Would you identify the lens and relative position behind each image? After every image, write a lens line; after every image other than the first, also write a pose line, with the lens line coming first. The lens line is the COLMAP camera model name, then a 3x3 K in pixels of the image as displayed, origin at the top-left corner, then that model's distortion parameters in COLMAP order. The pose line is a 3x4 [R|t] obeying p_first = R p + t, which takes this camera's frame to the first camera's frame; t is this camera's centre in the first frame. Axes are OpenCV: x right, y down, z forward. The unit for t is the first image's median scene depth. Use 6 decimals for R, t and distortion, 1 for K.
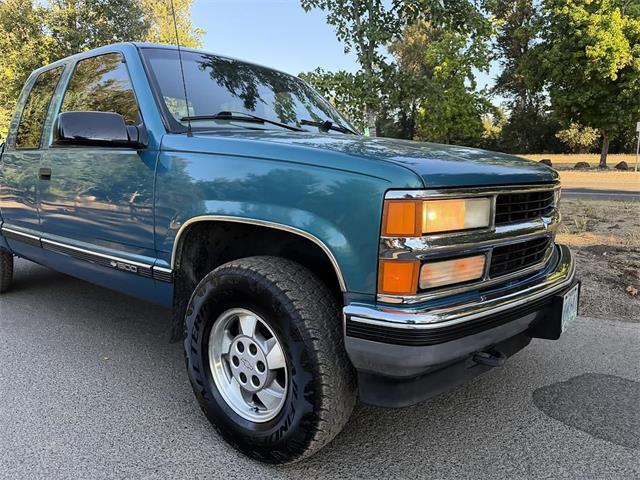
lens RADIAL K [[436.4, 0, 326.3], [0, 436.4, 237.6], [0, 0, 1]] dist [0.033701, -0.032956]
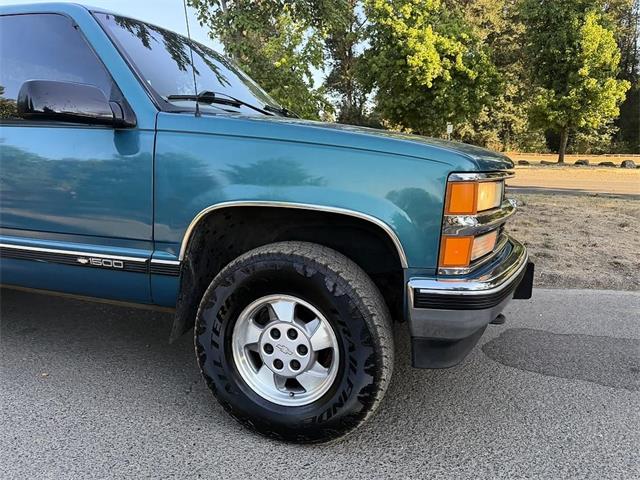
lens RADIAL K [[436.4, 0, 312.5], [0, 436.4, 238.6], [0, 0, 1]] dist [0.033701, -0.032956]
pose [[0.943572, -0.041325, 0.328578, -0.390585], [0.035228, 0.999079, 0.024490, 0.012707], [-0.329287, -0.011533, 0.944159, 0.040758]]
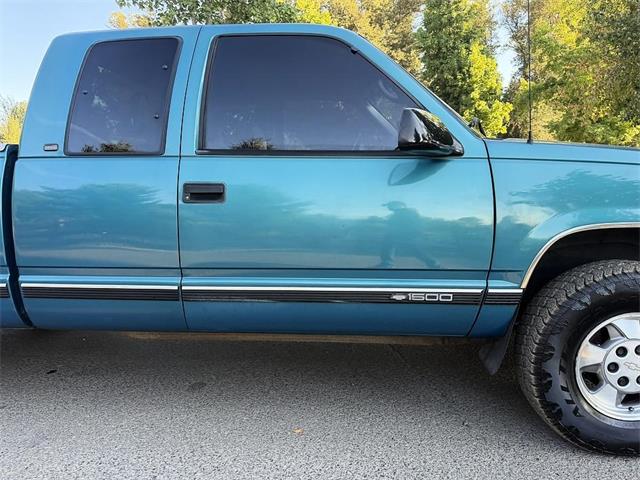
lens RADIAL K [[436.4, 0, 322.2], [0, 436.4, 235.7], [0, 0, 1]] dist [0.033701, -0.032956]
pose [[0.829932, -0.076910, 0.552537, -1.187479], [0.091506, 0.995804, 0.001164, -0.075427], [-0.550308, 0.049594, 0.833487, 0.468432]]
